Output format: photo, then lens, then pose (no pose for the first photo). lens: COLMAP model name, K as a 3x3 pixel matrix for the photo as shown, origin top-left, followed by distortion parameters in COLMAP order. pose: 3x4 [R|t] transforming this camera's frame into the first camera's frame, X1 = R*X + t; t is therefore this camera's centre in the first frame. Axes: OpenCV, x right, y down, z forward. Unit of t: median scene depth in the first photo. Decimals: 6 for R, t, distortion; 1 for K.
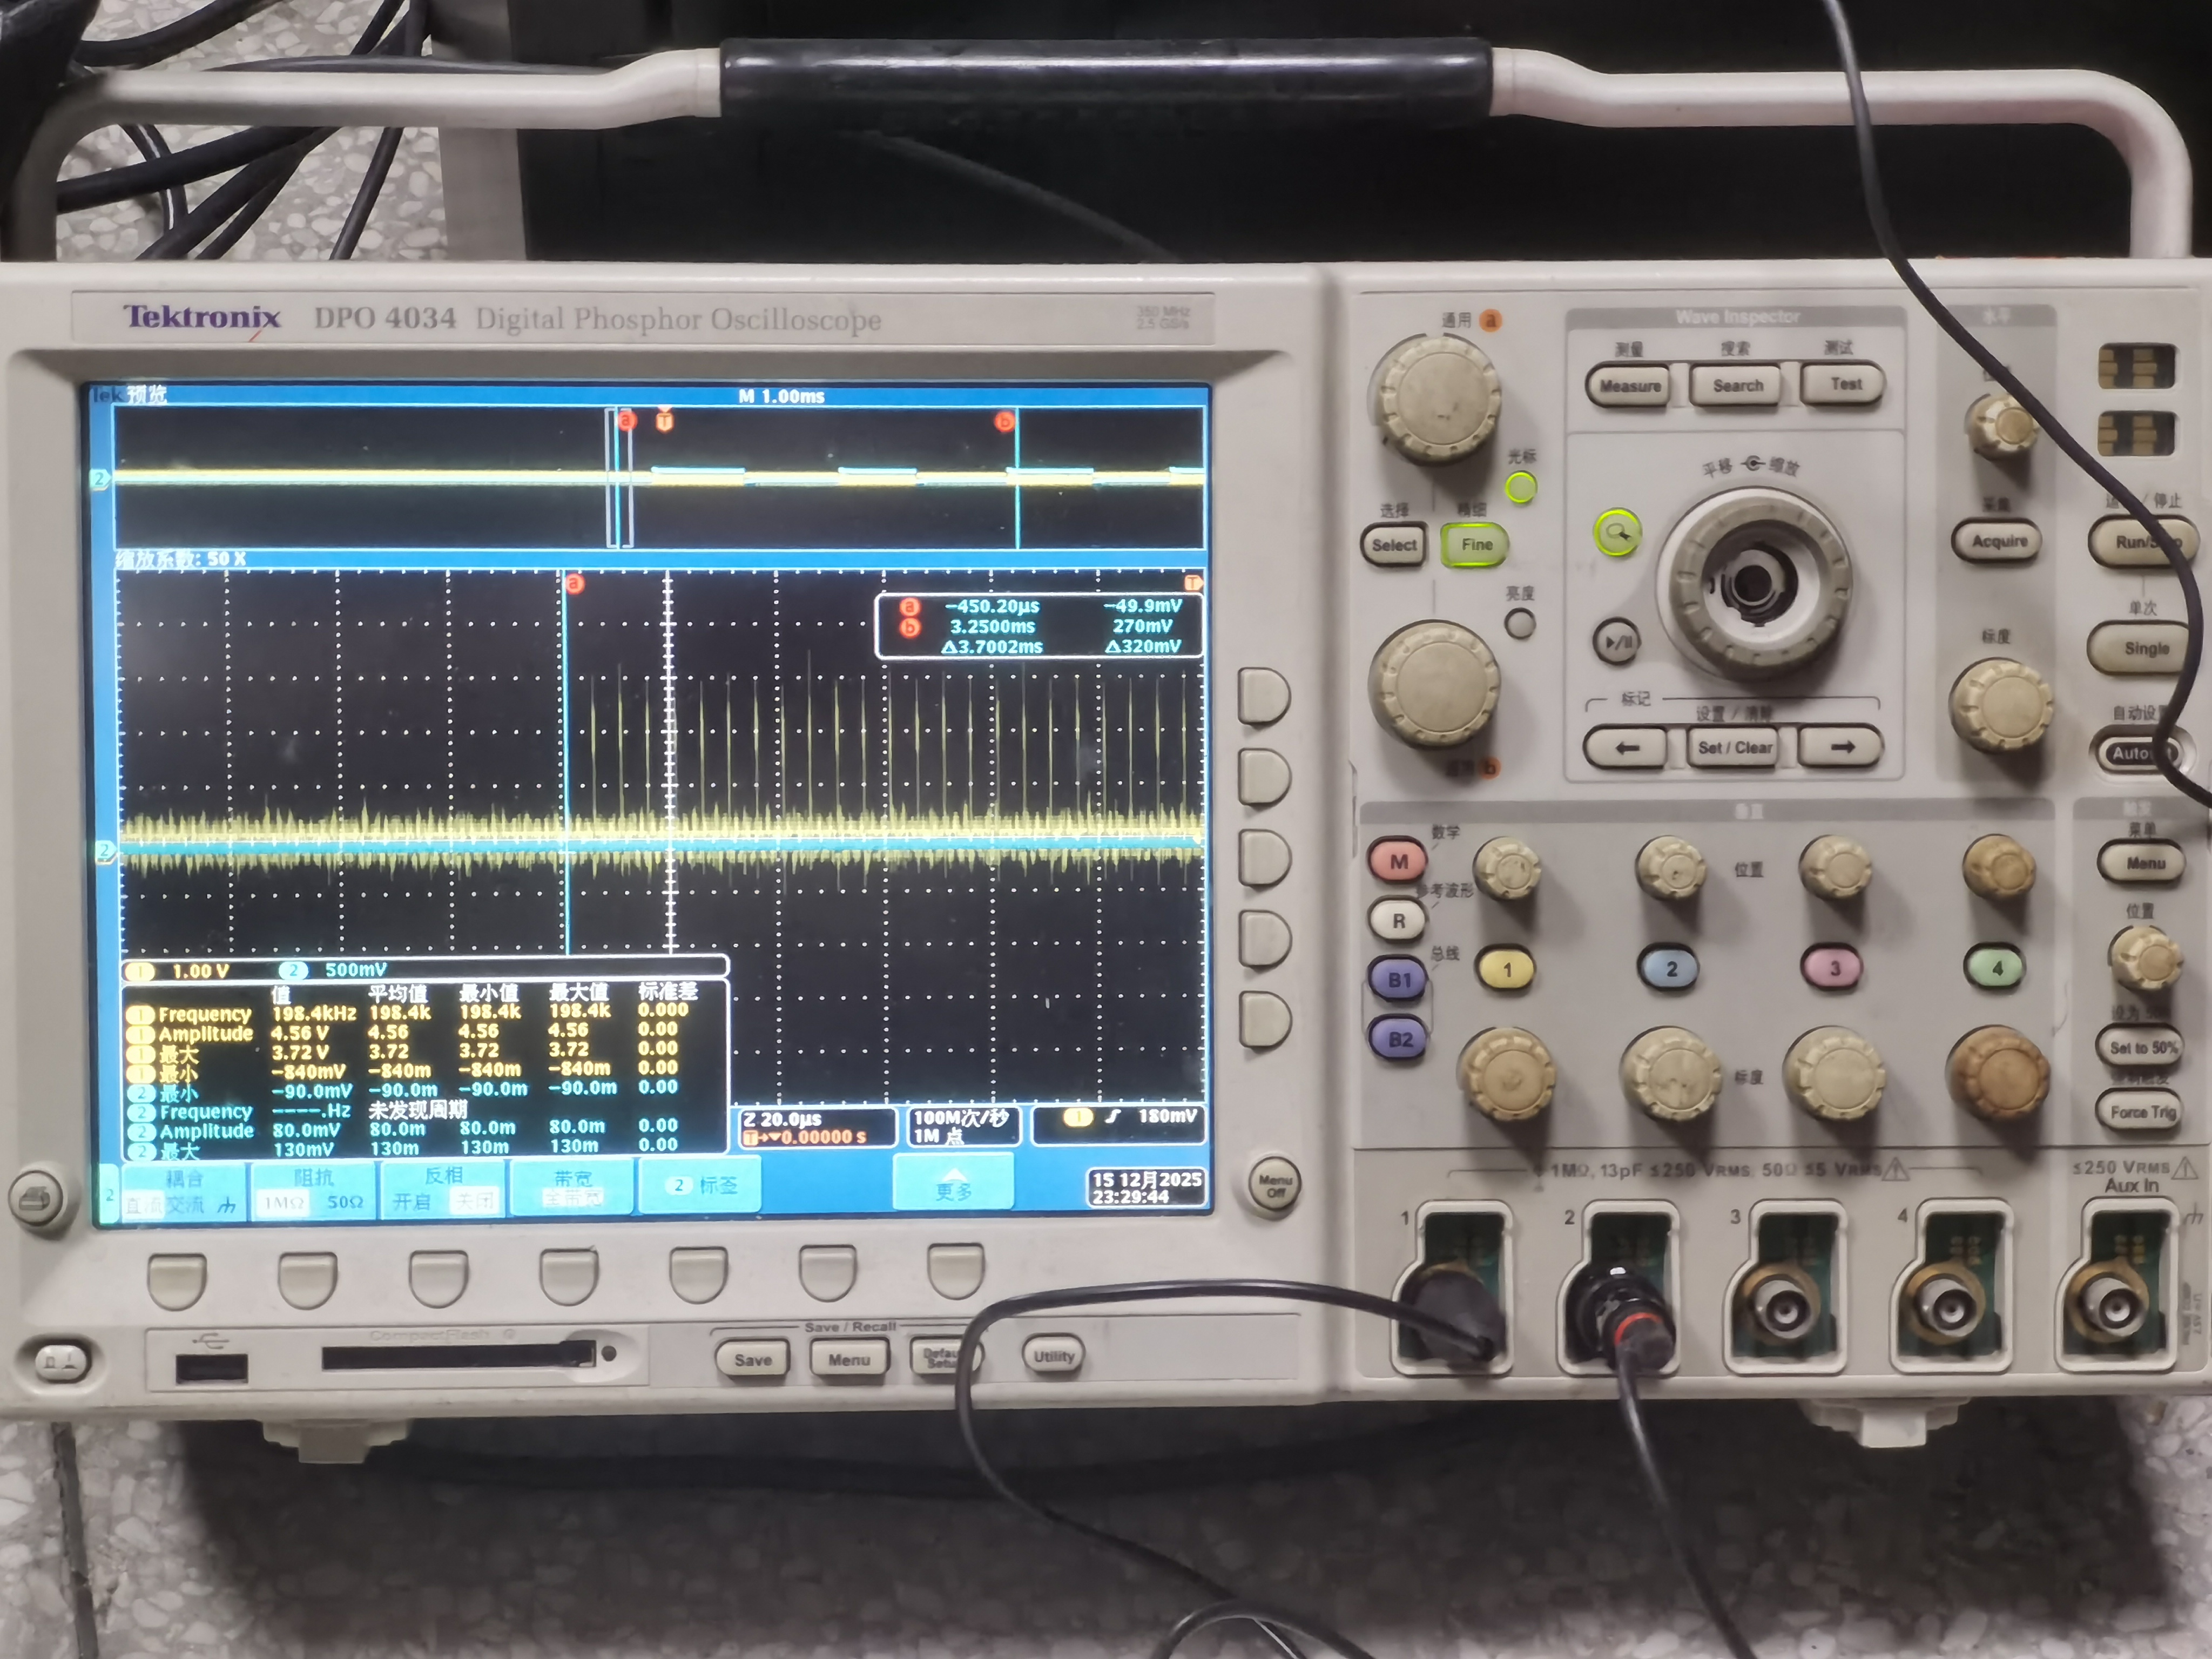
lens RADIAL K [[5238.6, 0, 1106.0], [0, 5238.6, 829.5], [0, 0, 1]] dist [0.785571, -9.327296]
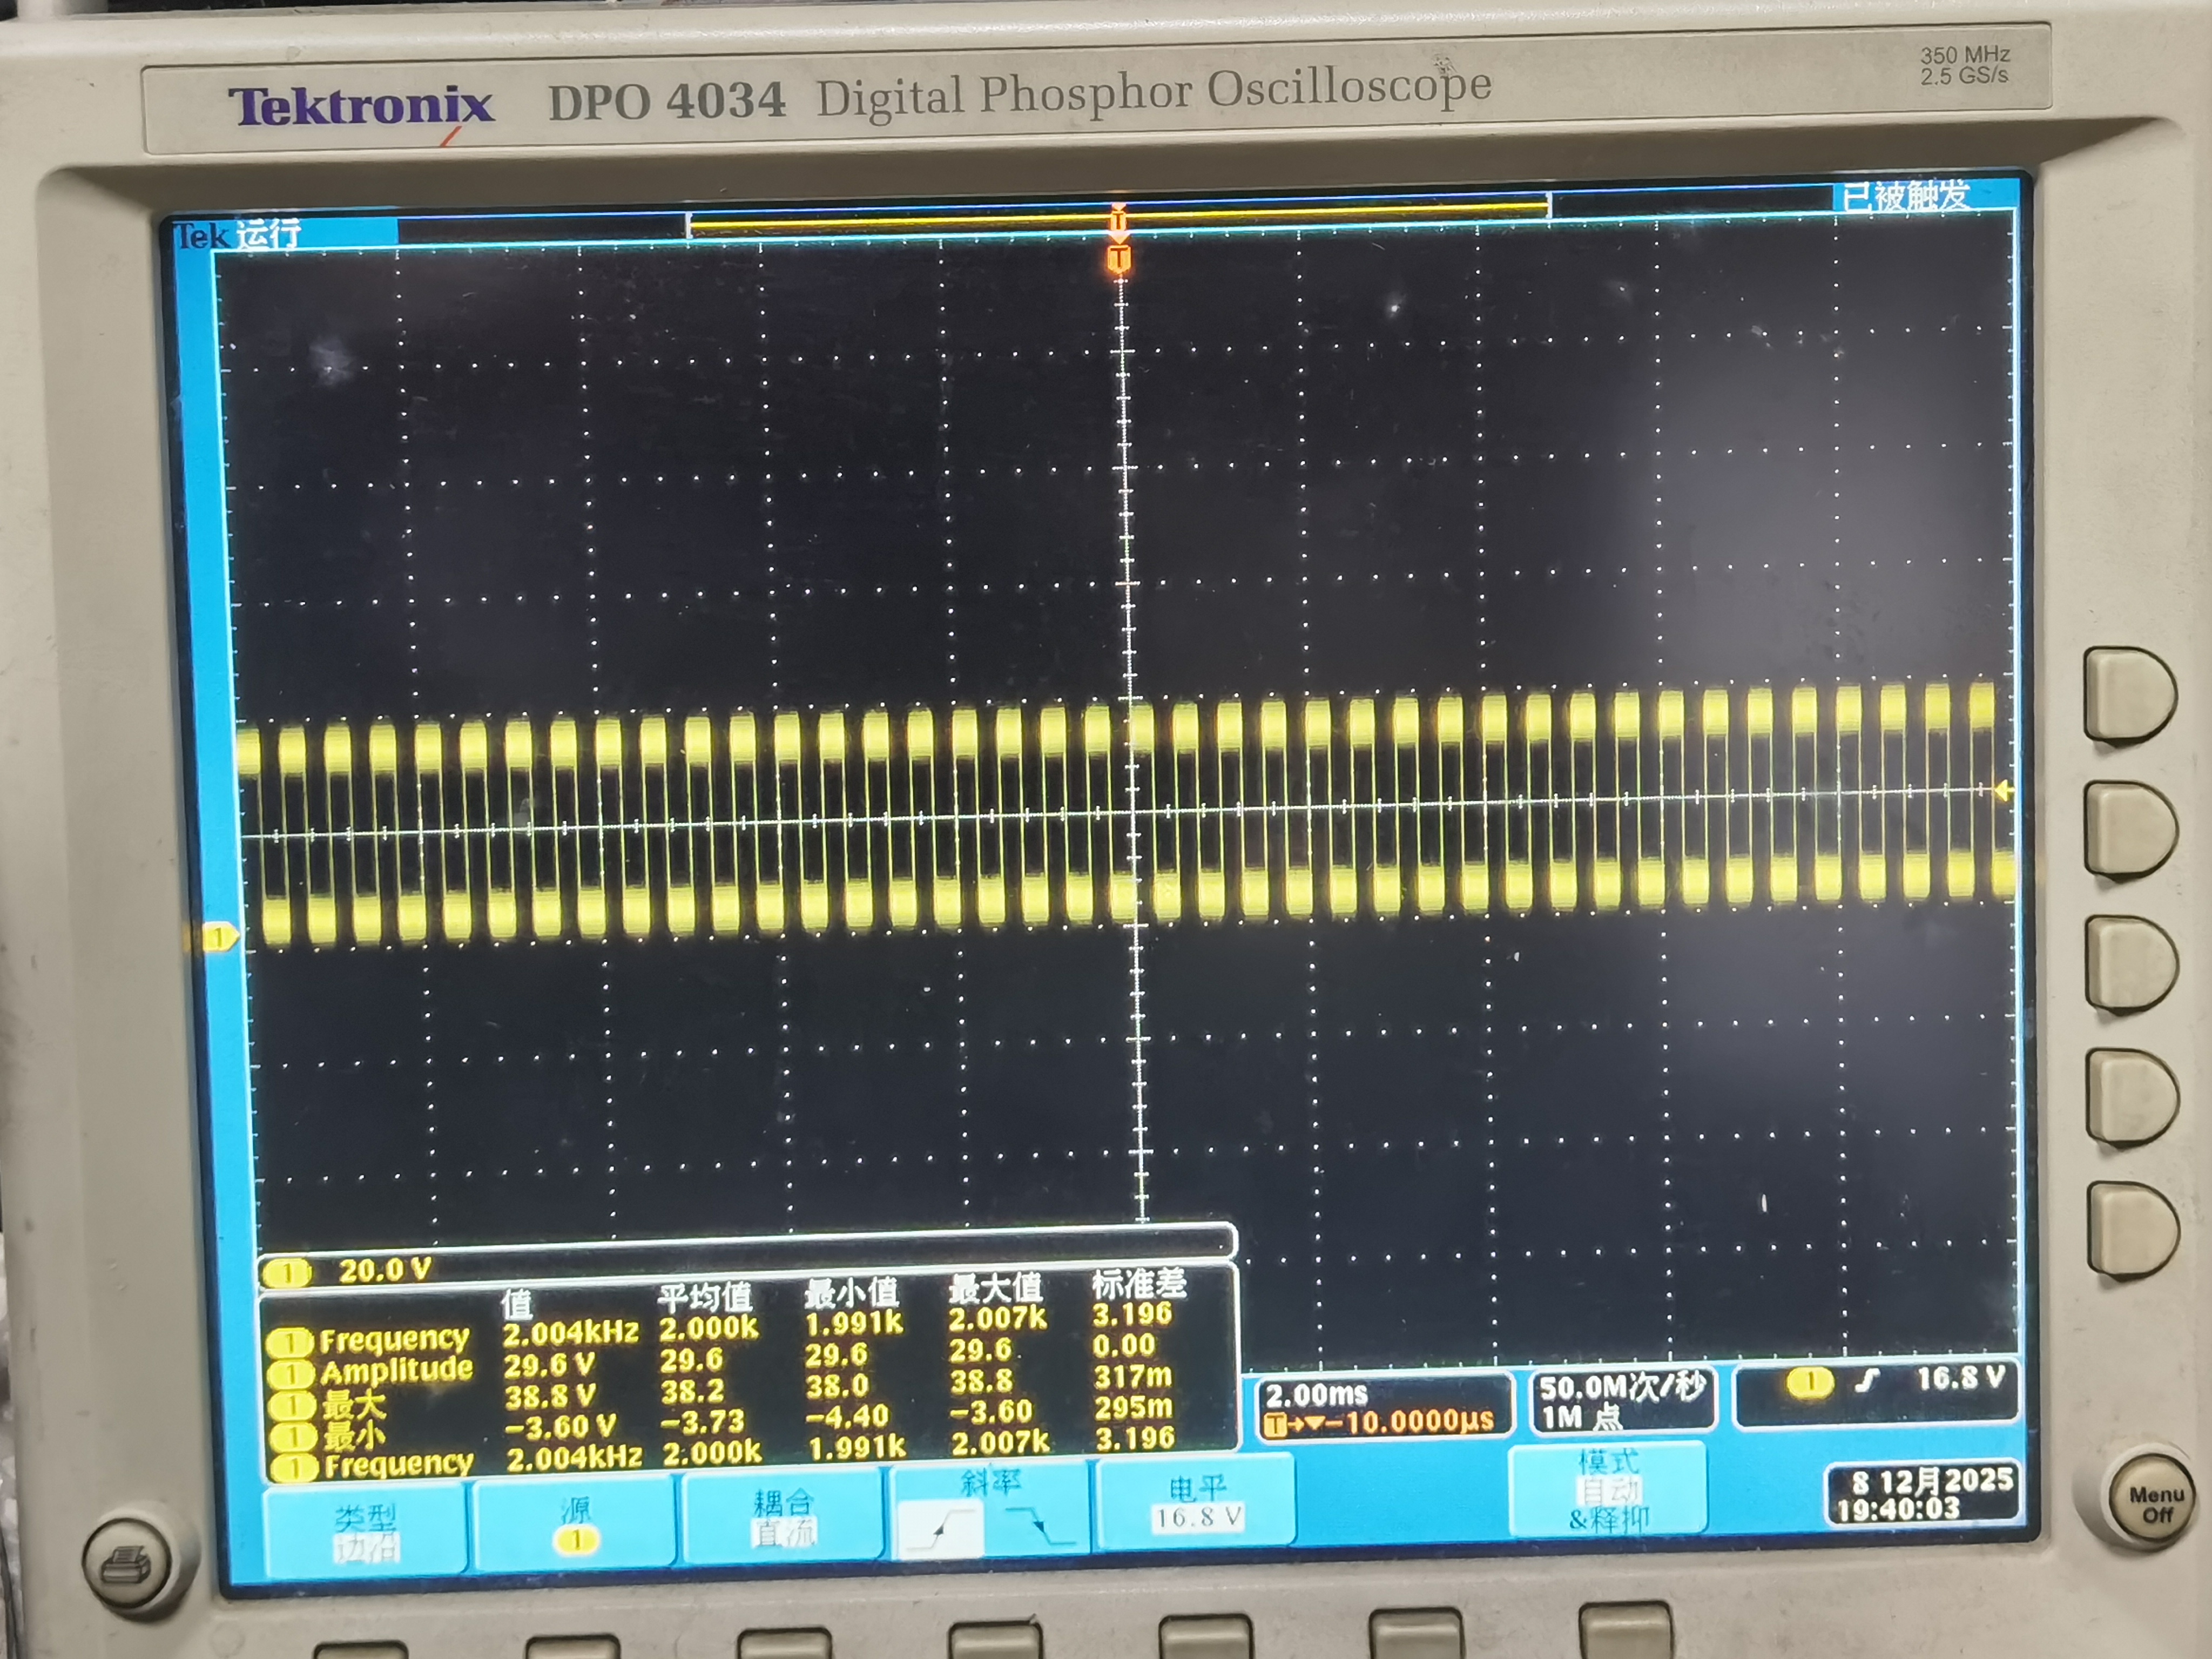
lens RADIAL K [[5038.1, 0, 1132.5], [0, 5038.1, 746.8], [0, 0, 1]] dist [0.421858, -4.019712]
pose [[0.999795, -0.020019, -0.002917, -0.081131], [0.020133, 0.998730, 0.046194, -0.047980], [0.001989, -0.046243, 0.998928, 0.417013]]
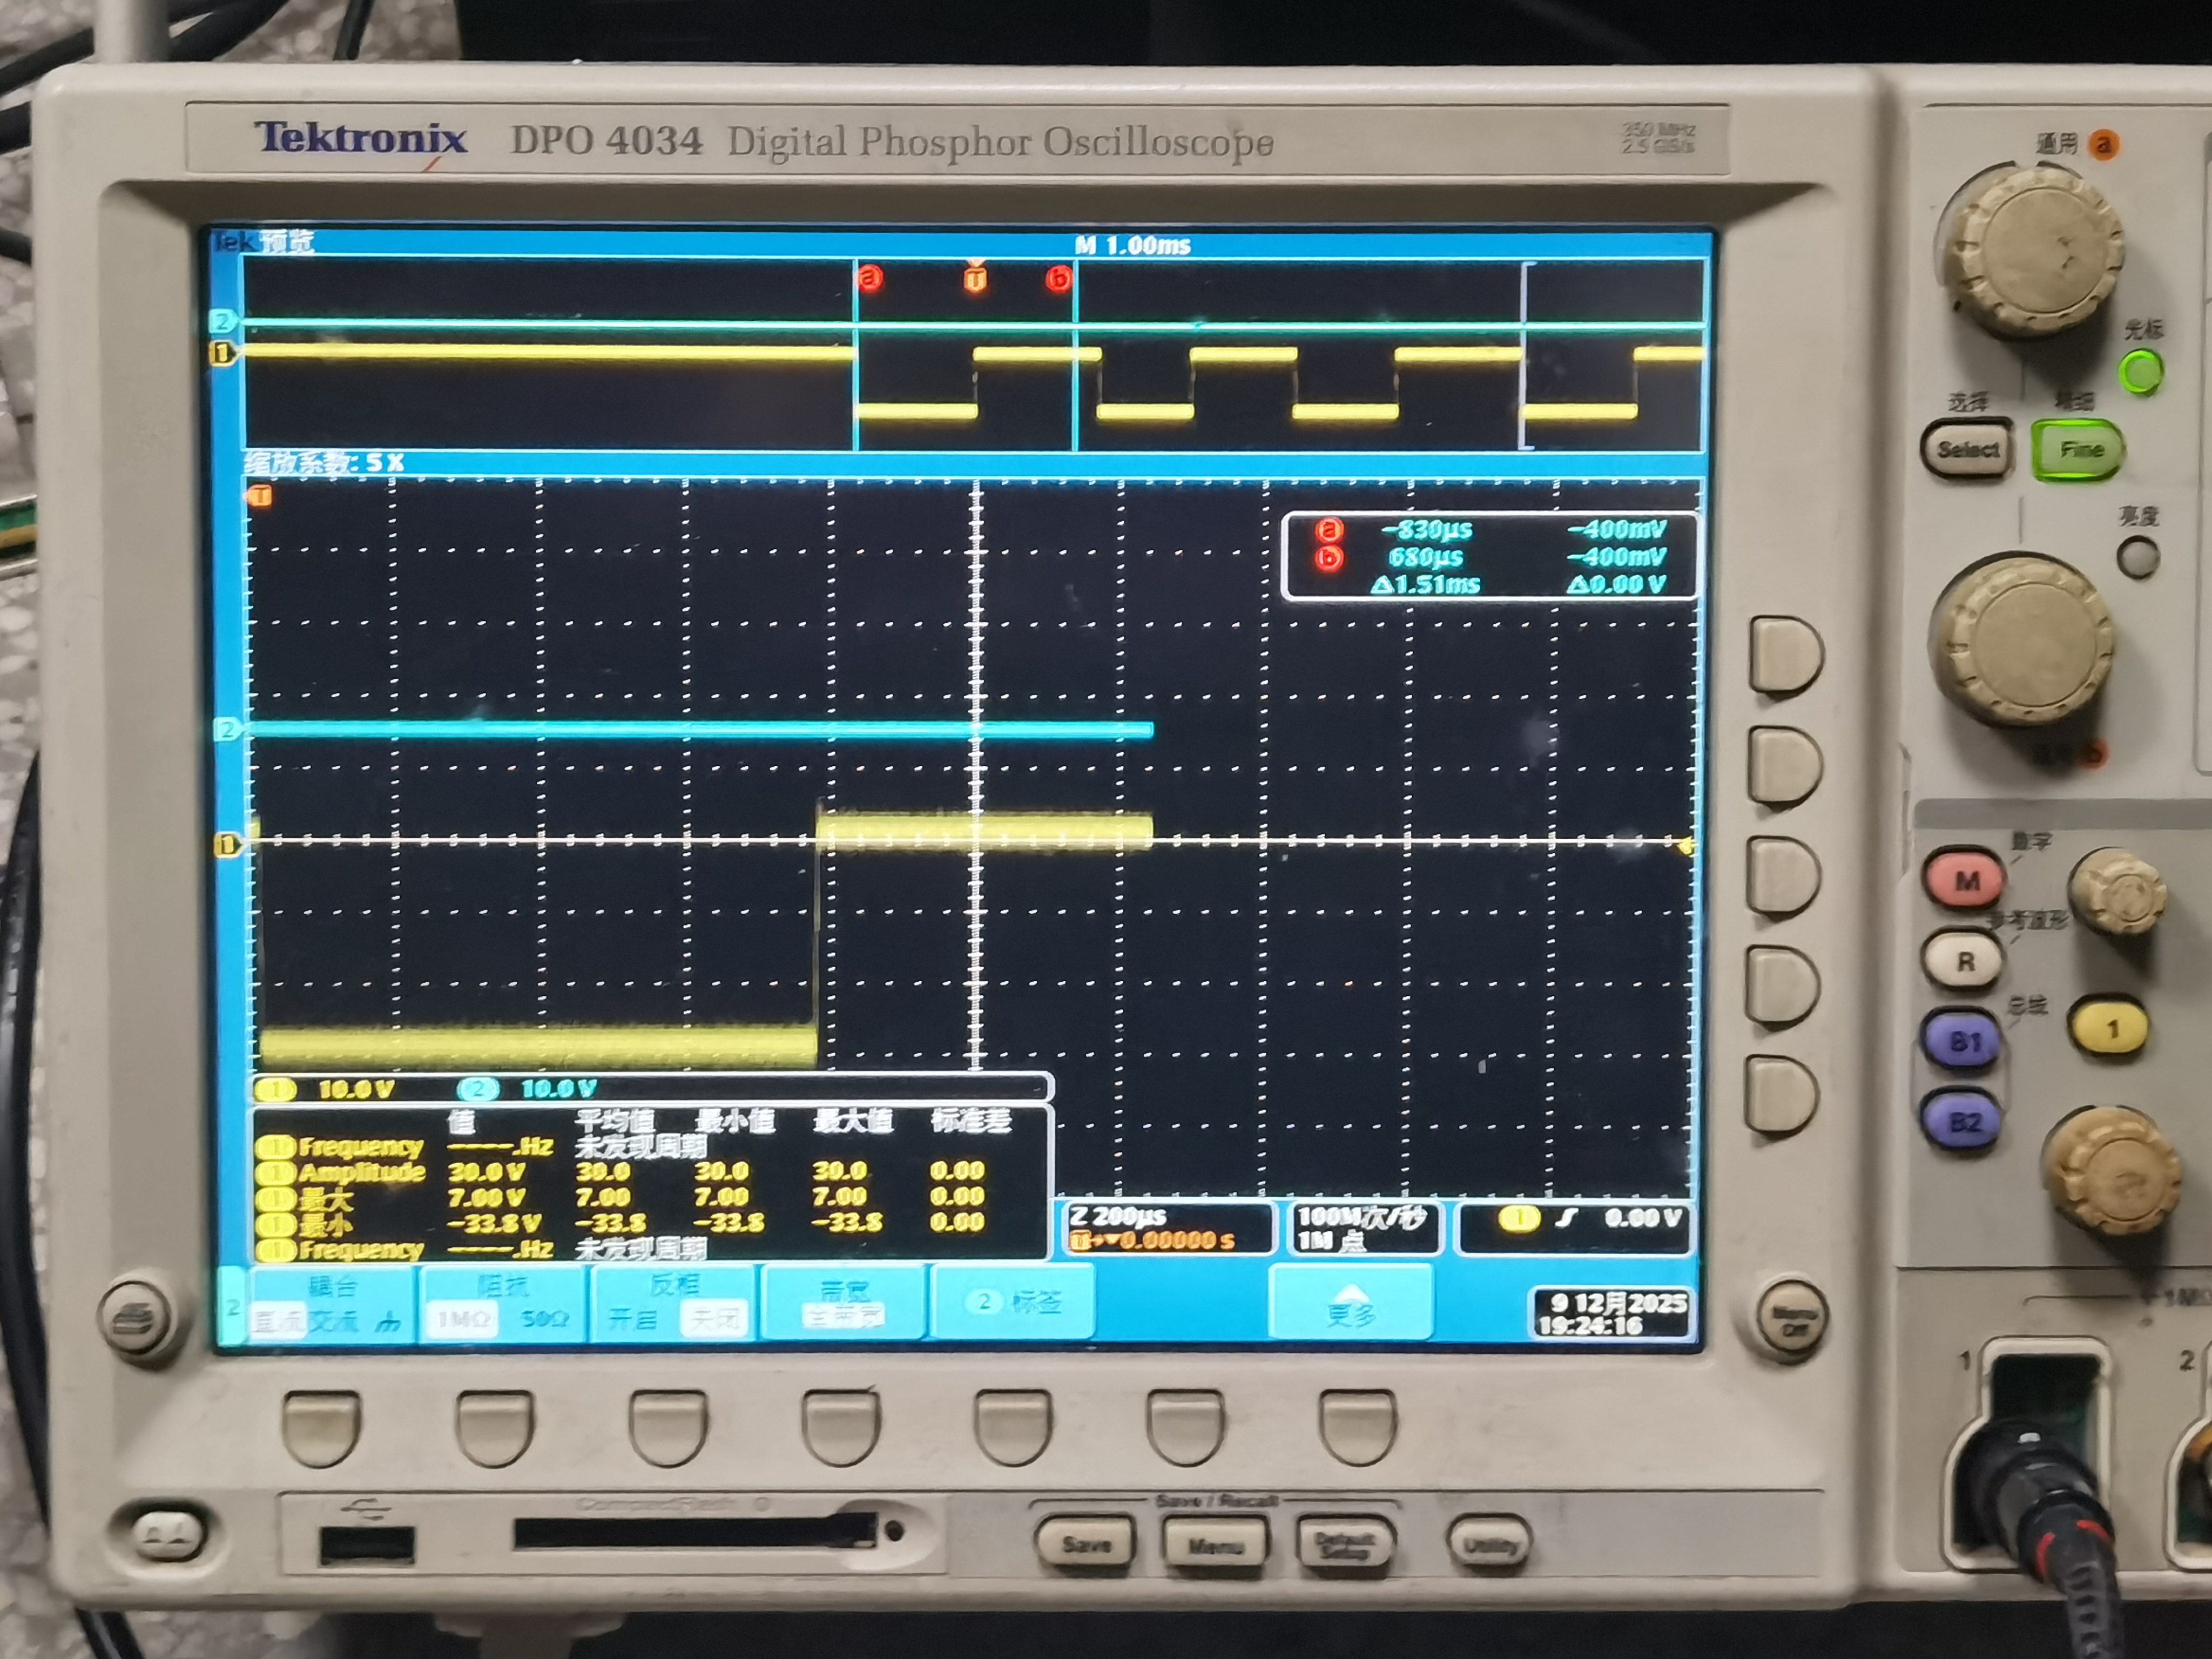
lens RADIAL K [[5315.6, 0, 1105.4], [0, 5315.6, 788.4], [0, 0, 1]] dist [0.482512, -5.113347]
pose [[0.999620, 0.007915, -0.026407, -0.044628], [-0.007259, 0.999665, 0.024846, -0.024432], [0.026595, -0.024645, 0.999342, 0.247280]]
